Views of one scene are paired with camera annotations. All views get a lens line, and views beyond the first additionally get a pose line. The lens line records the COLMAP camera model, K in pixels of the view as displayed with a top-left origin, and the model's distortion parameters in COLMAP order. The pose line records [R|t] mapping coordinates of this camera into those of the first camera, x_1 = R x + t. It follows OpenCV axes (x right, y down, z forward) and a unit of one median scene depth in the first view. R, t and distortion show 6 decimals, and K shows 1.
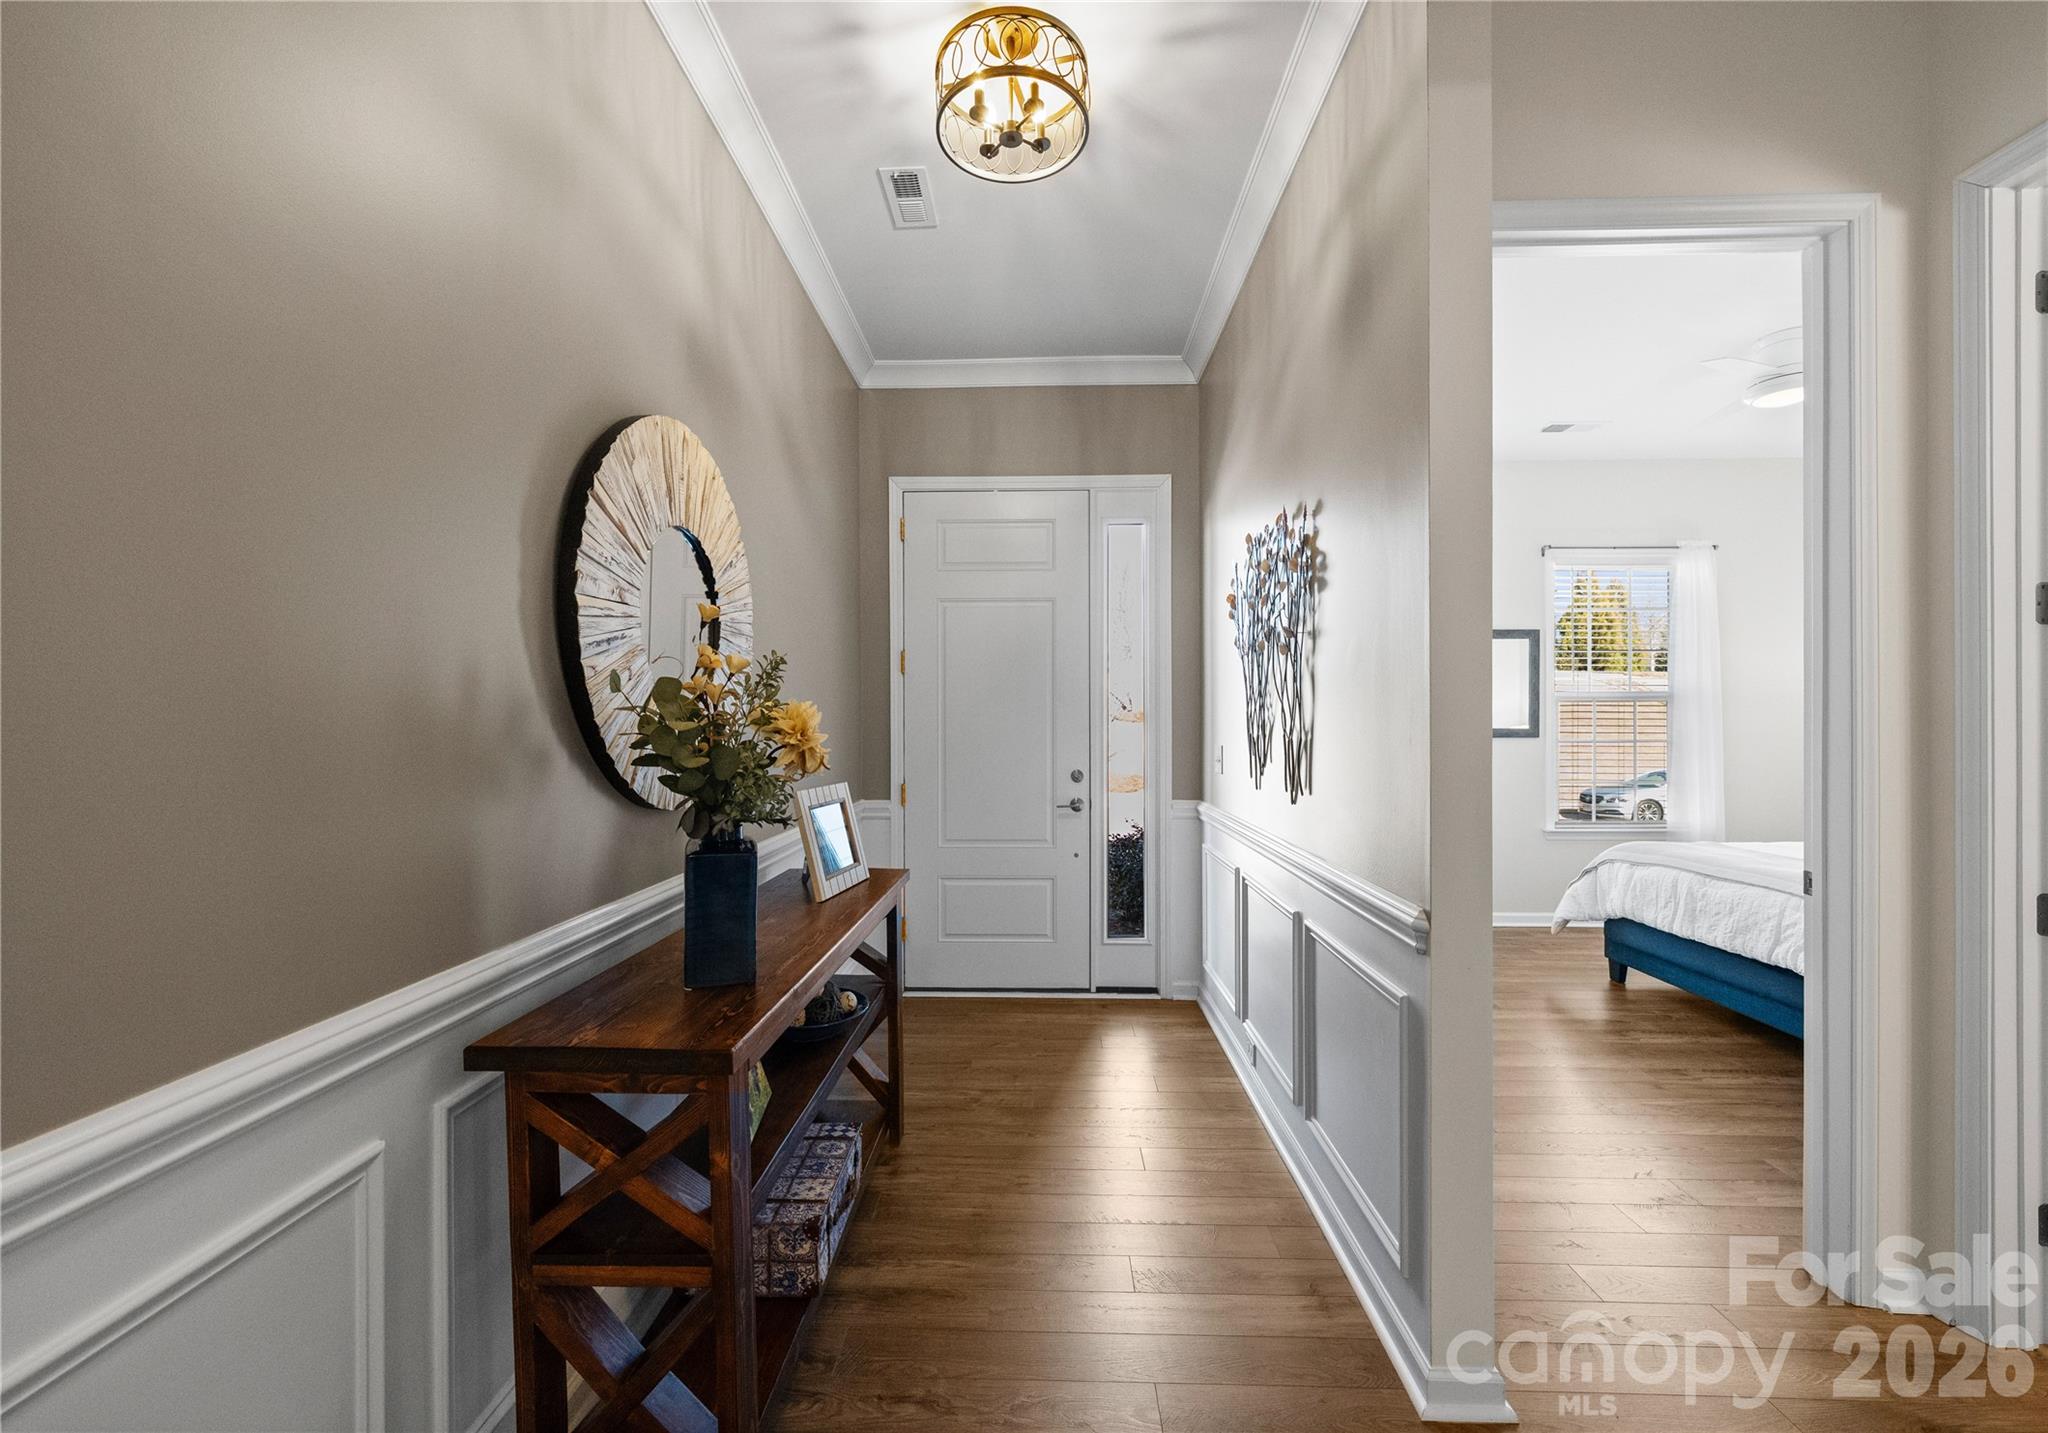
lens RADIAL K [[829.1, 0, 1005.8], [0, 829.1, 731.1], [0, 0, 1]] dist [0.000962, 0.000052]
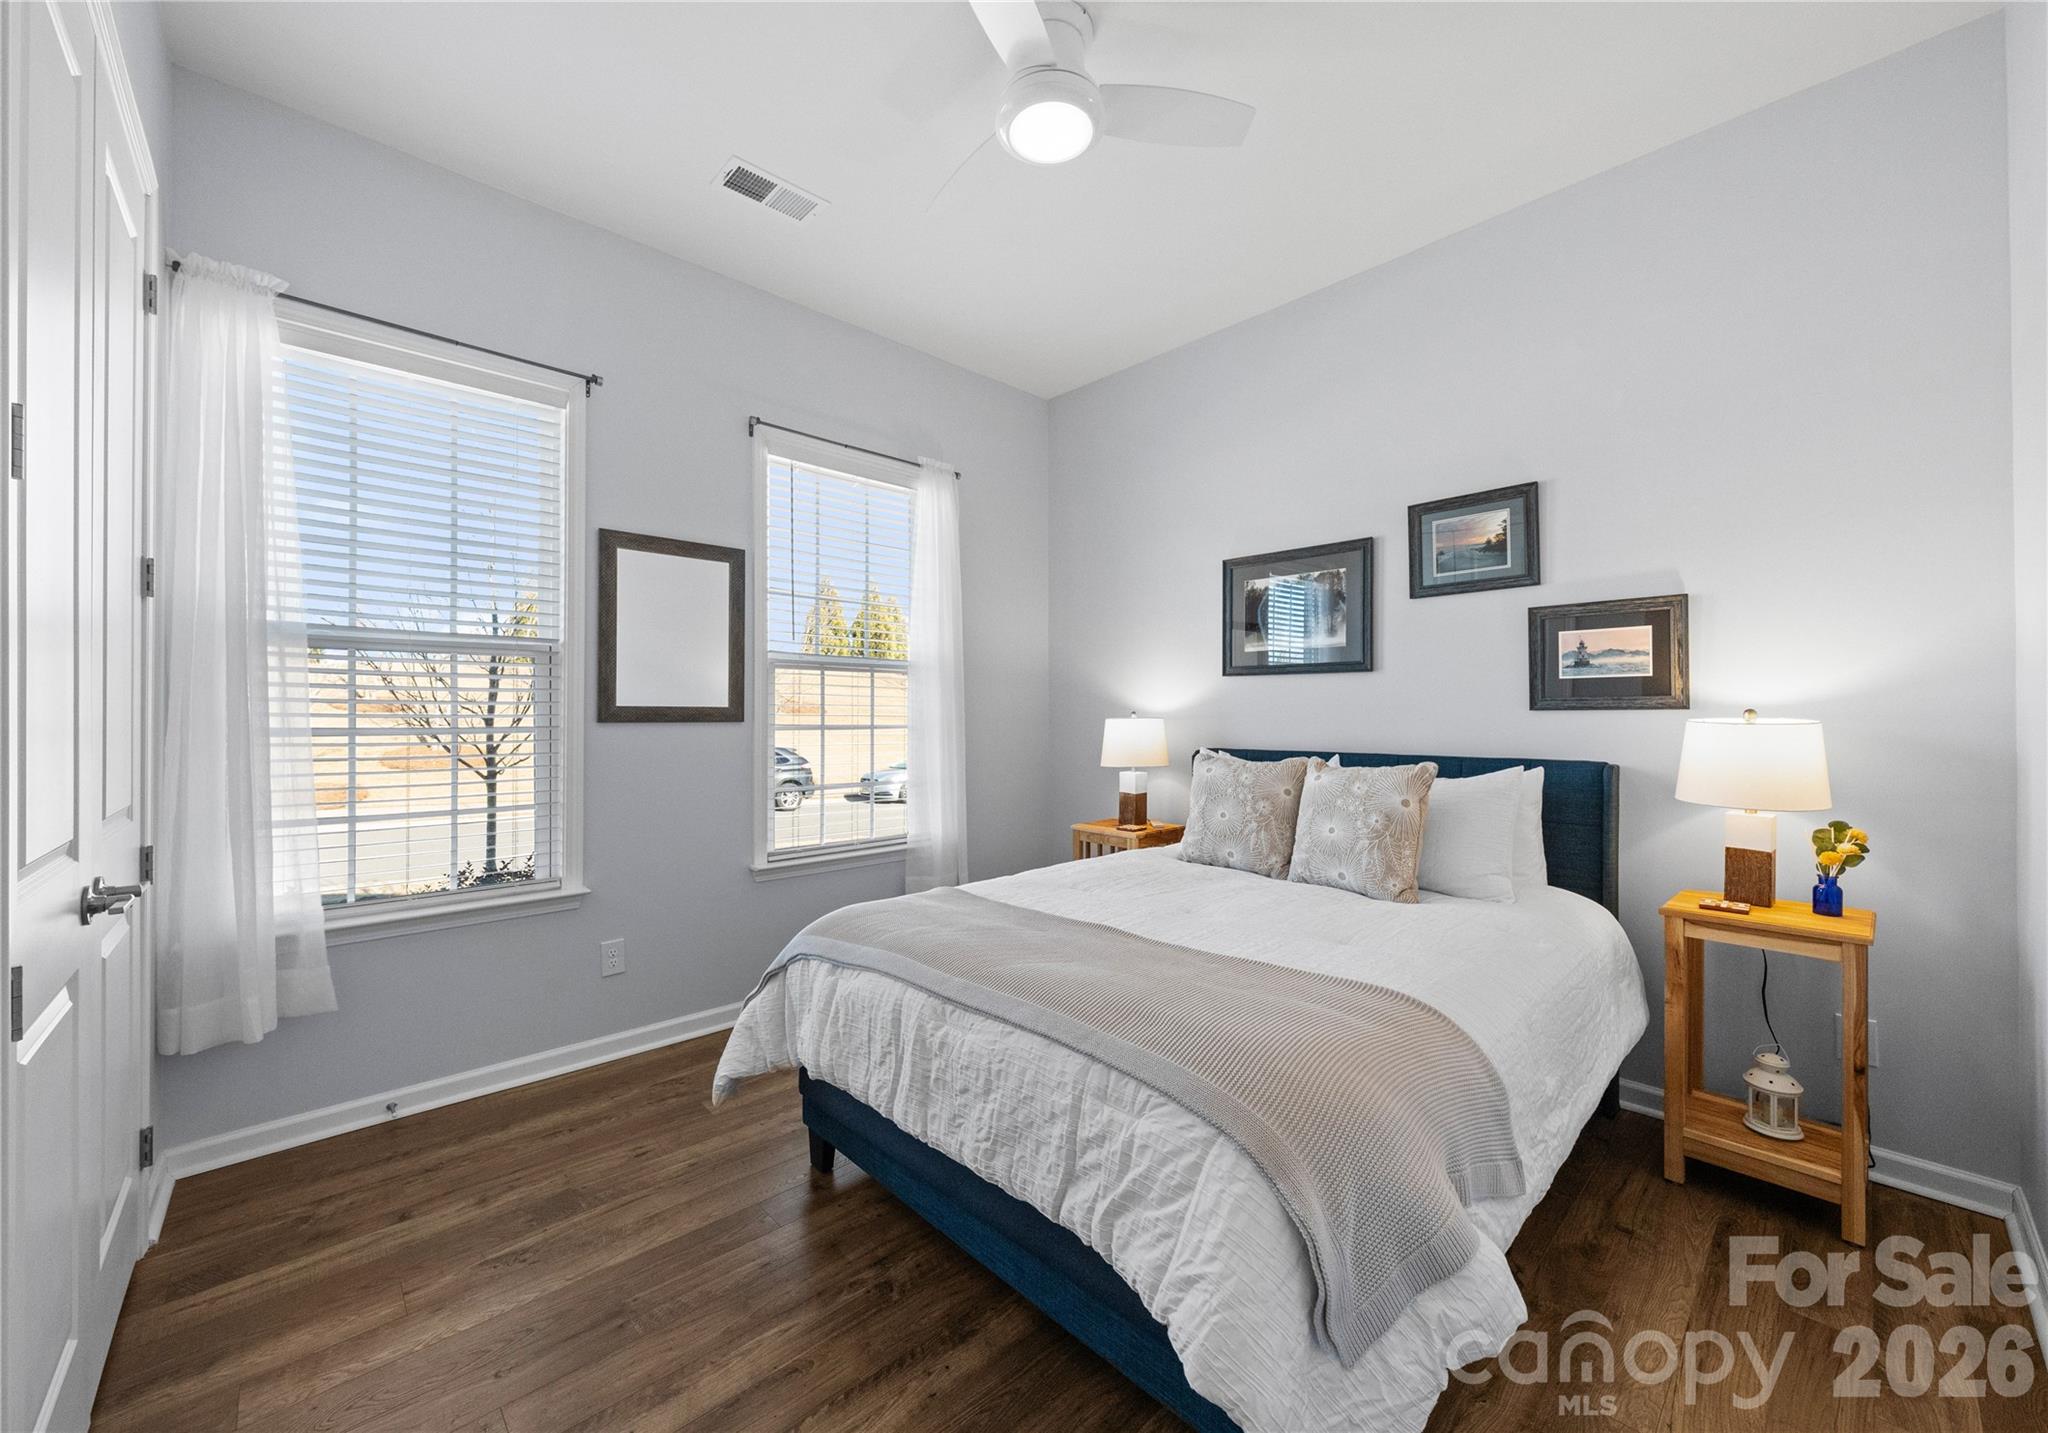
lens RADIAL K [[783.1, 0, 1021.0], [0, 783.1, 718.0], [0, 0, 1]] dist [-0.000638, -0.000010]
pose [[0.702739, 0.004307, 0.711434, 0.476237], [0.001050, 0.999974, -0.007091, 0.012533], [-0.711447, 0.005730, 0.702717, 0.561174]]
